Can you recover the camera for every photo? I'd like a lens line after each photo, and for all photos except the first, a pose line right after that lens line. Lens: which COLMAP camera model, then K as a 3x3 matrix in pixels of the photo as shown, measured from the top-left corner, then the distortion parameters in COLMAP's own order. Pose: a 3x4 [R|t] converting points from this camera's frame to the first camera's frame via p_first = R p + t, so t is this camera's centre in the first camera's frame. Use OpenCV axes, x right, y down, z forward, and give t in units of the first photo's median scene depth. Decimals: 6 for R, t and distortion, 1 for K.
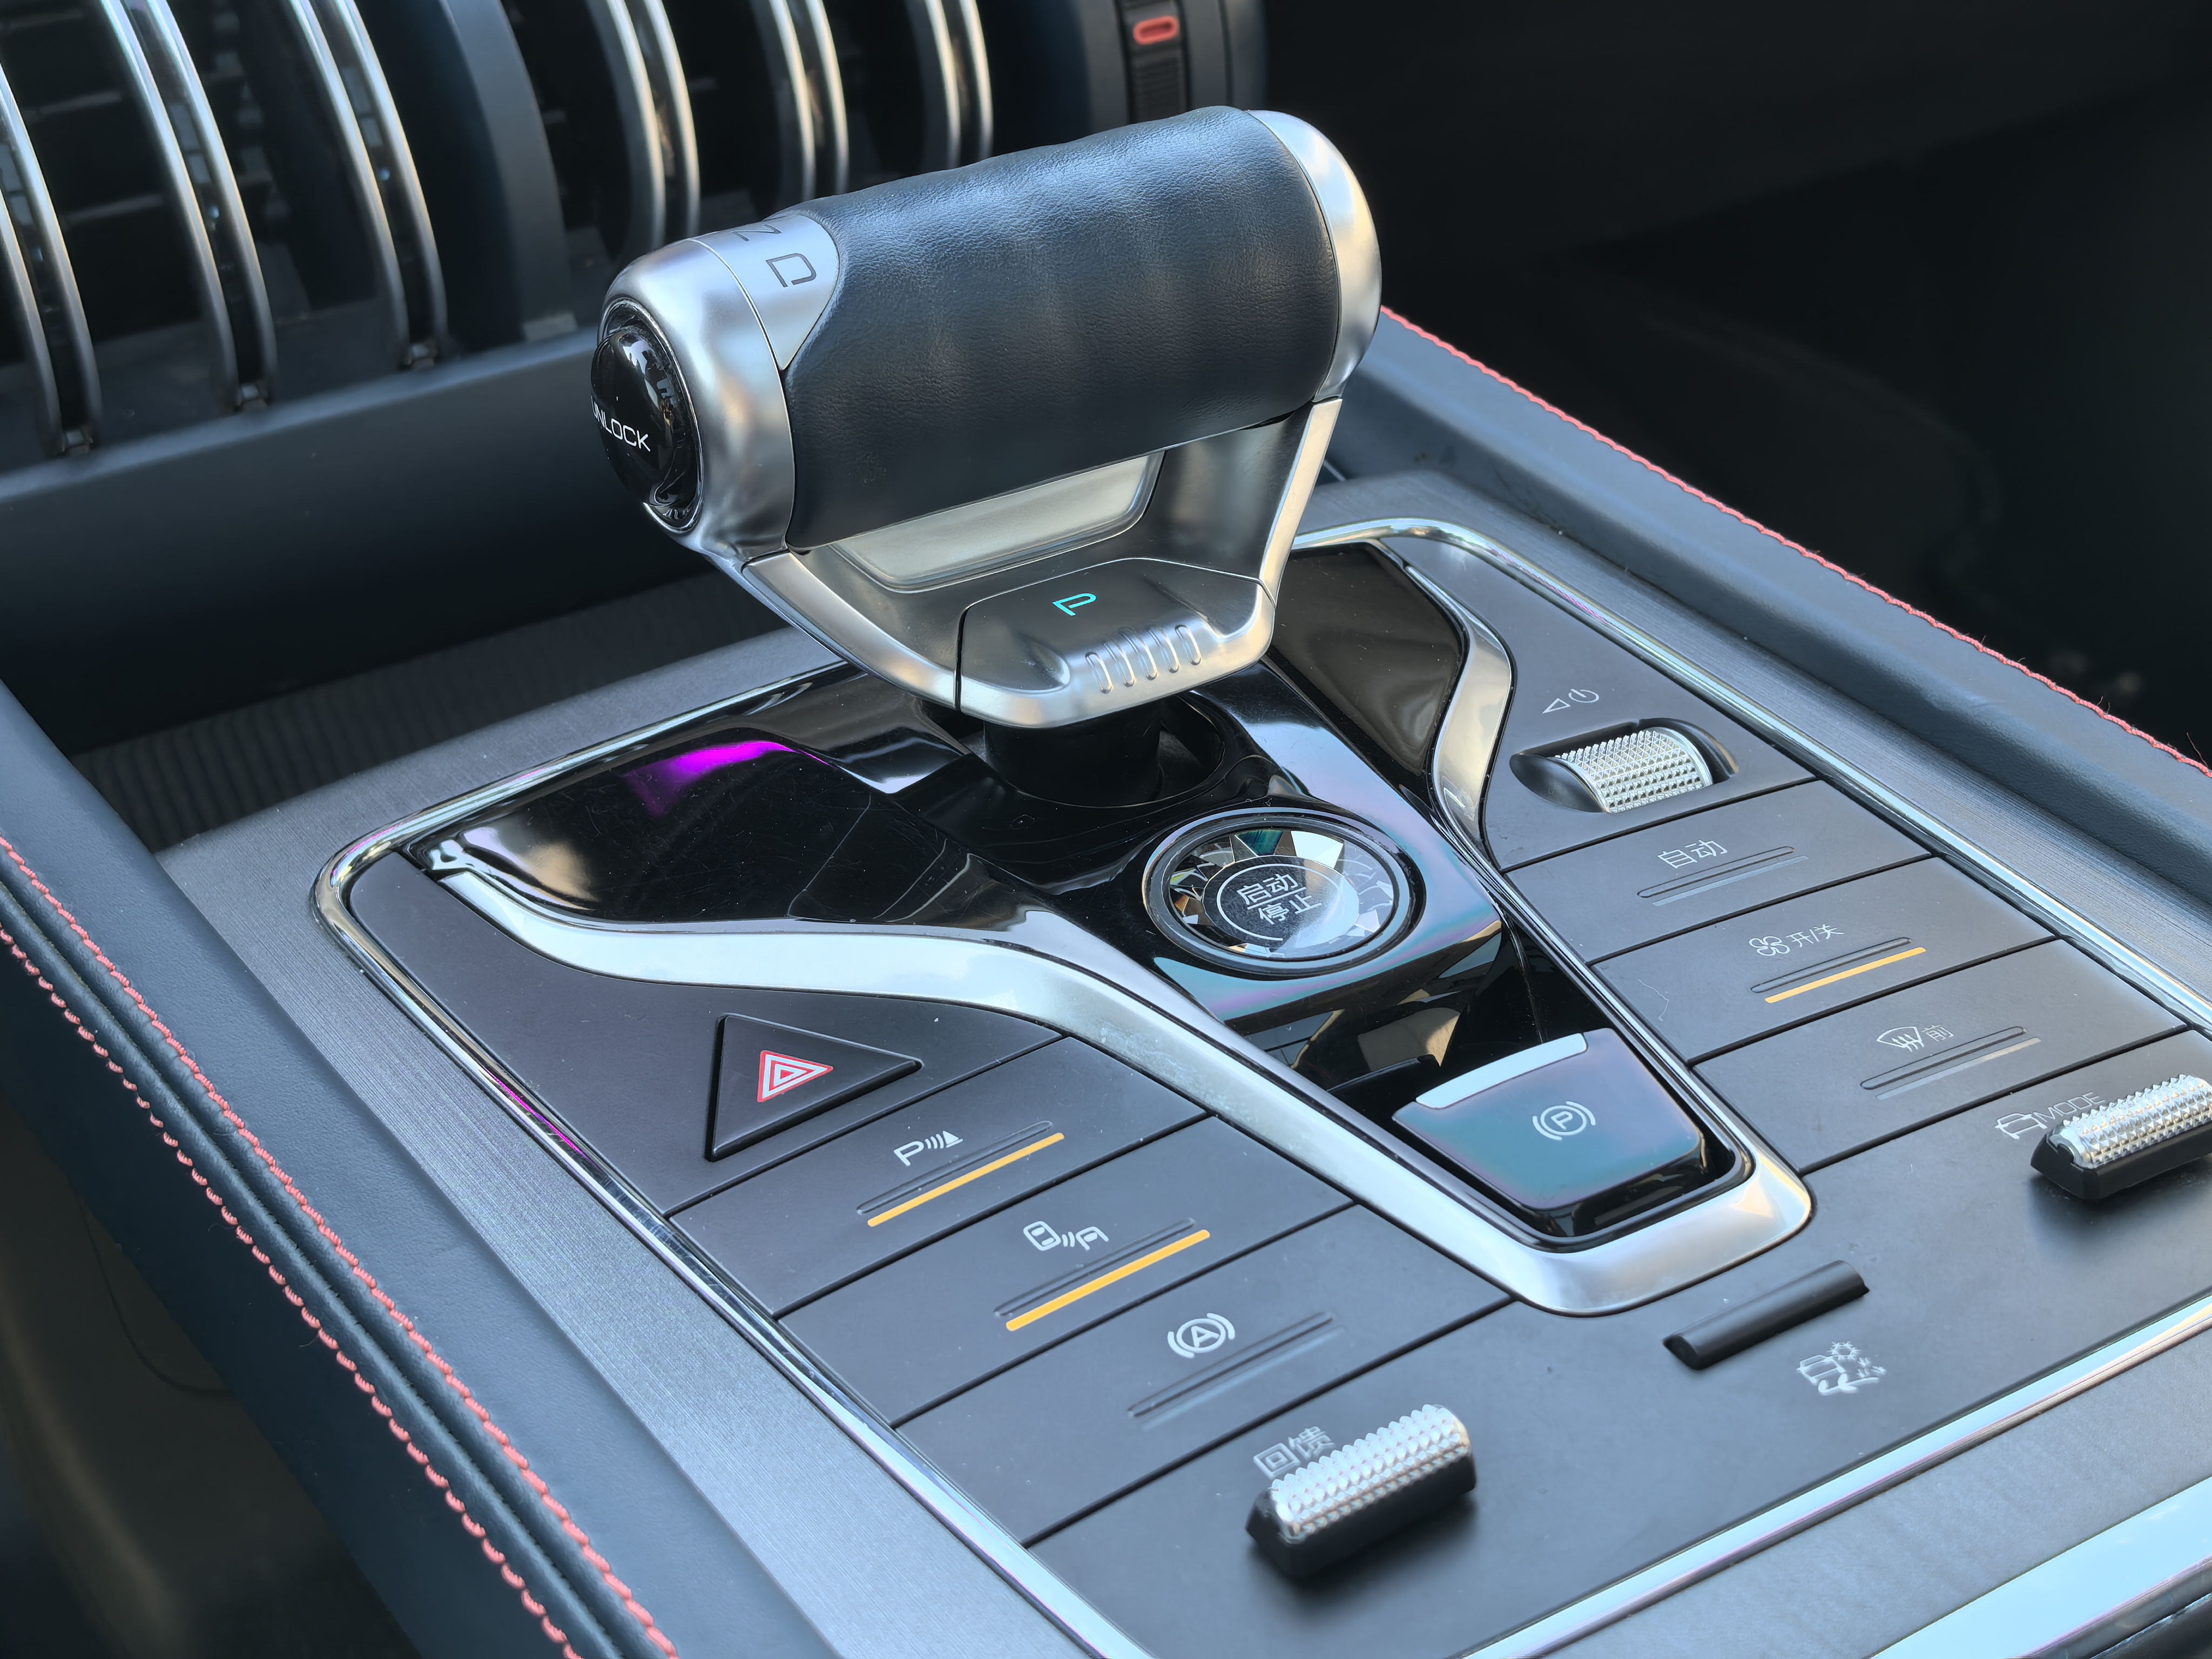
lens RADIAL K [[3515.6, 0, 1106.0], [0, 3515.6, 829.5], [0, 0, 1]] dist [0.350219, -1.569565]
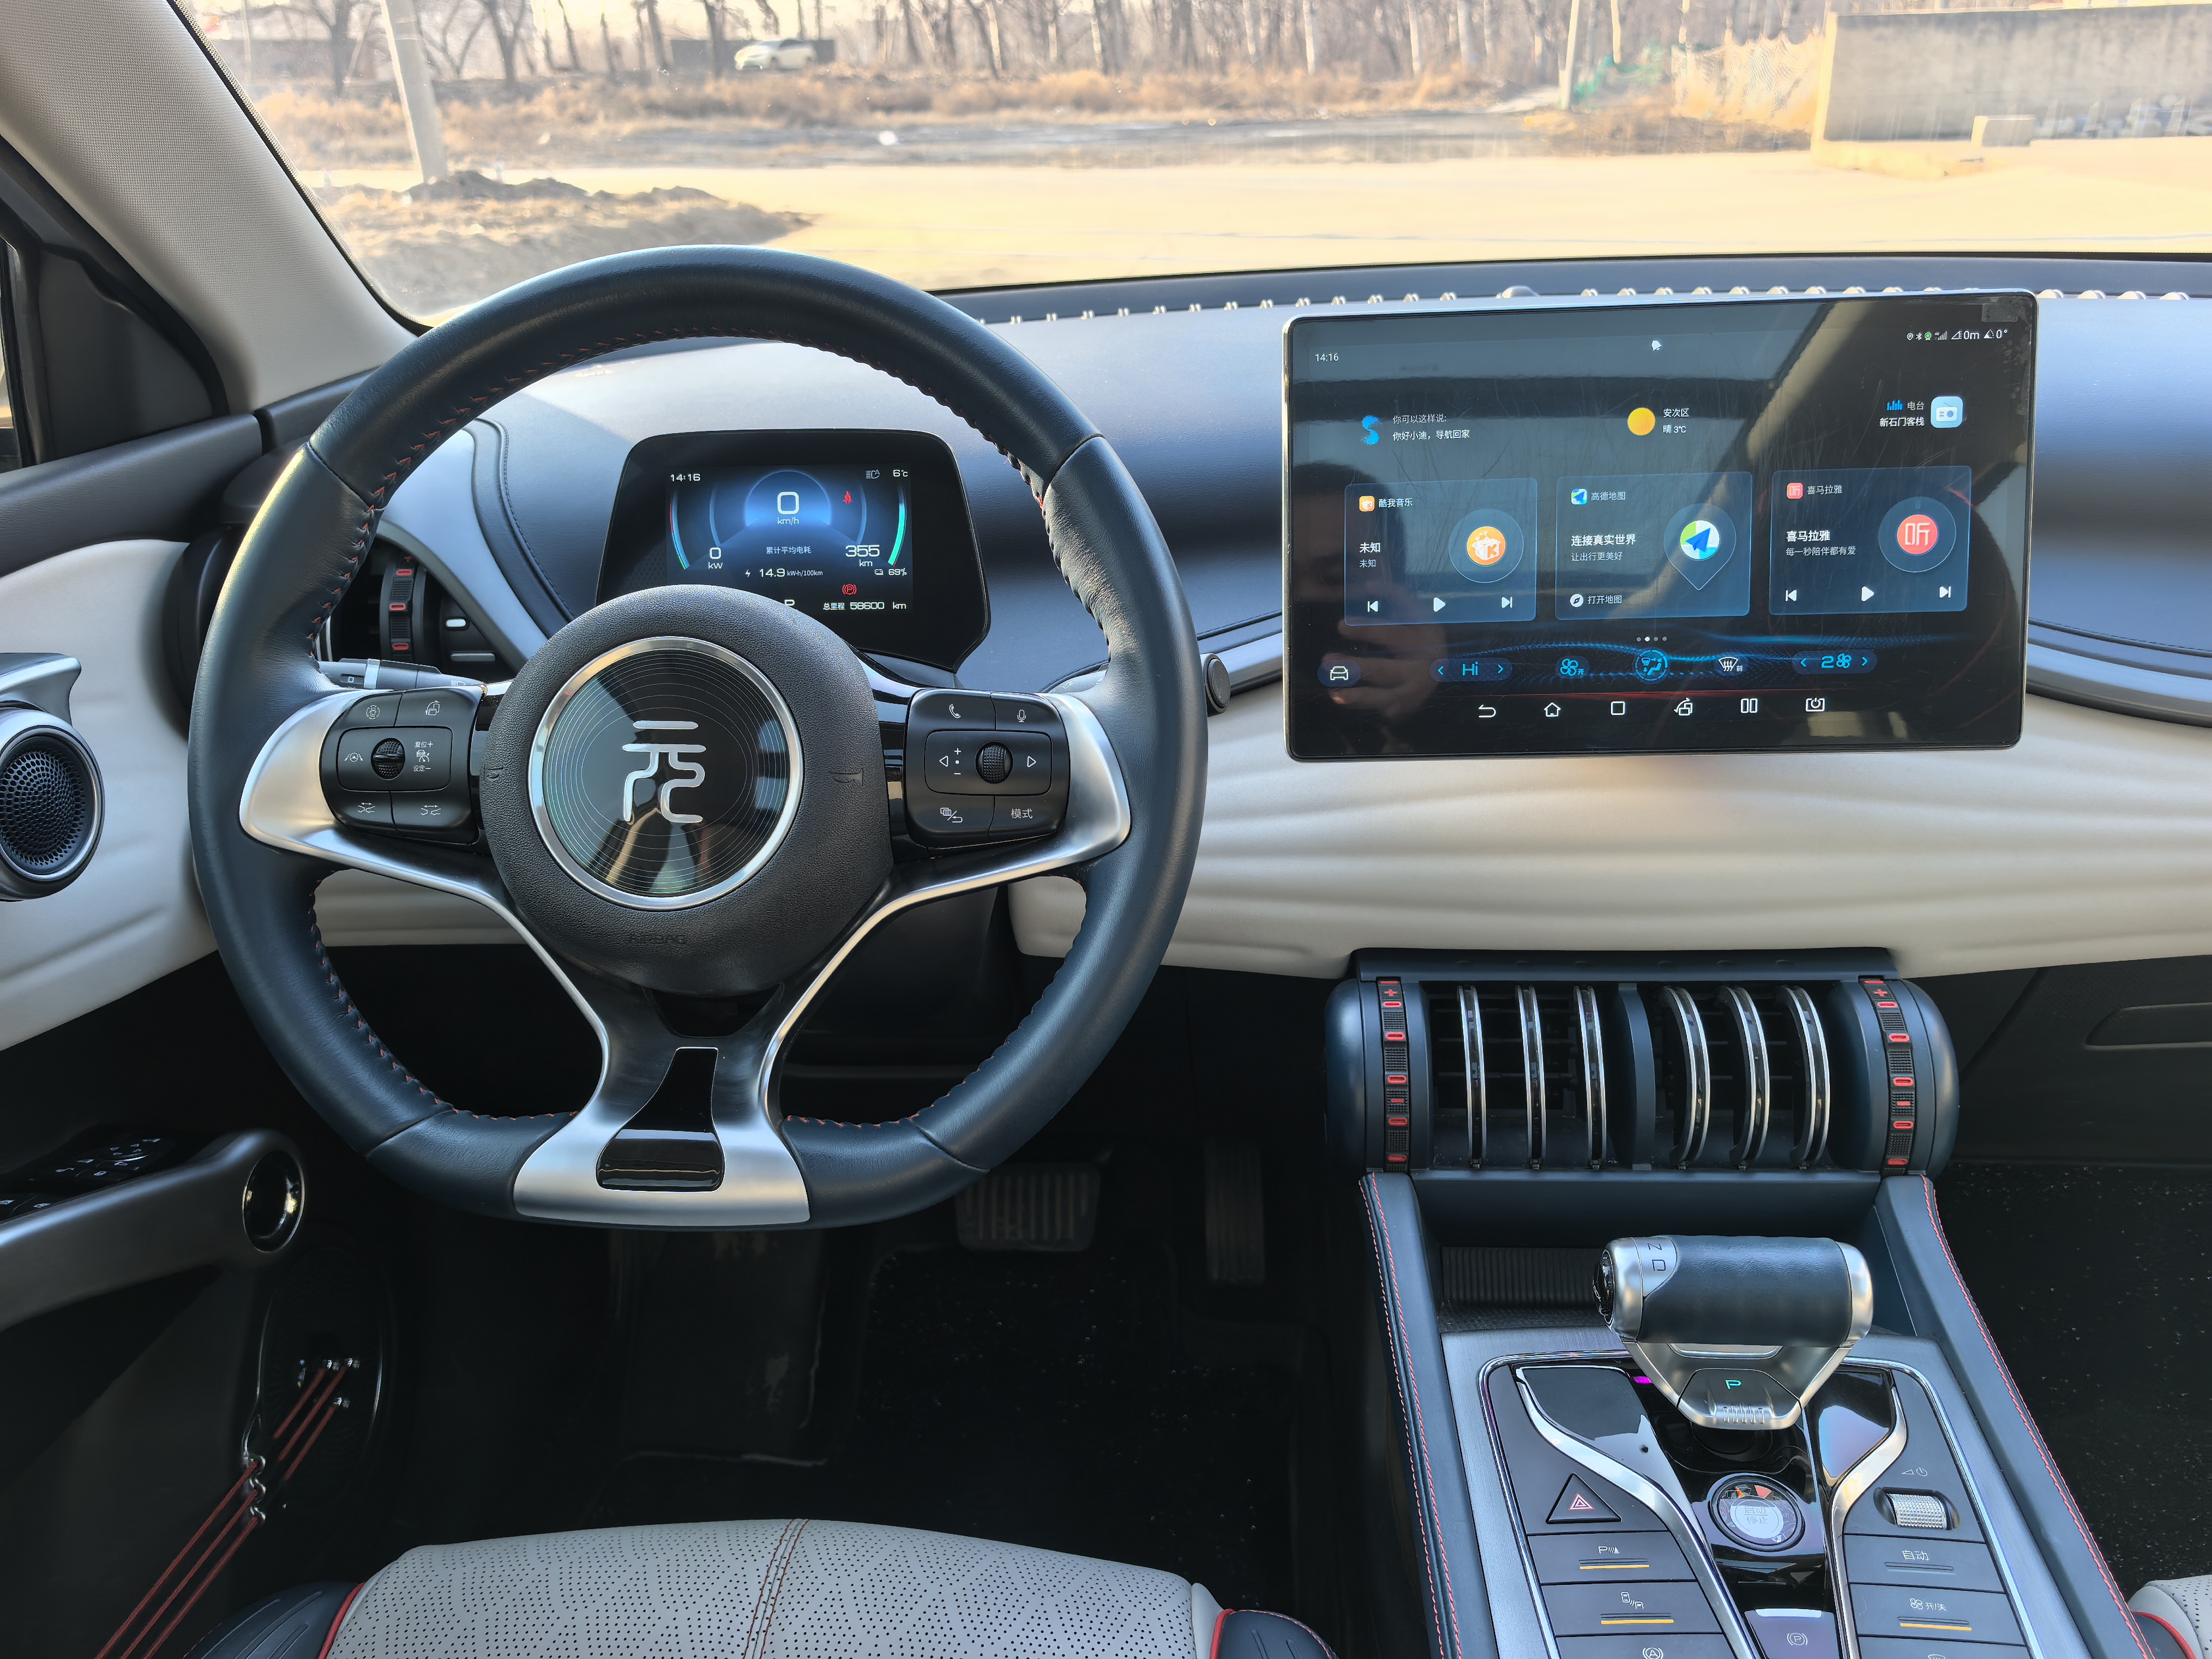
lens RADIAL K [[1757.4, 0, 1103.8], [0, 1757.4, 838.2], [0, 0, 1]] dist [0.057900, -0.105683]
pose [[0.810081, 0.243055, -0.533567, 0.255189], [-0.277981, 0.960462, 0.015478, -0.391892], [0.516233, 0.135782, 0.845616, -0.643740]]
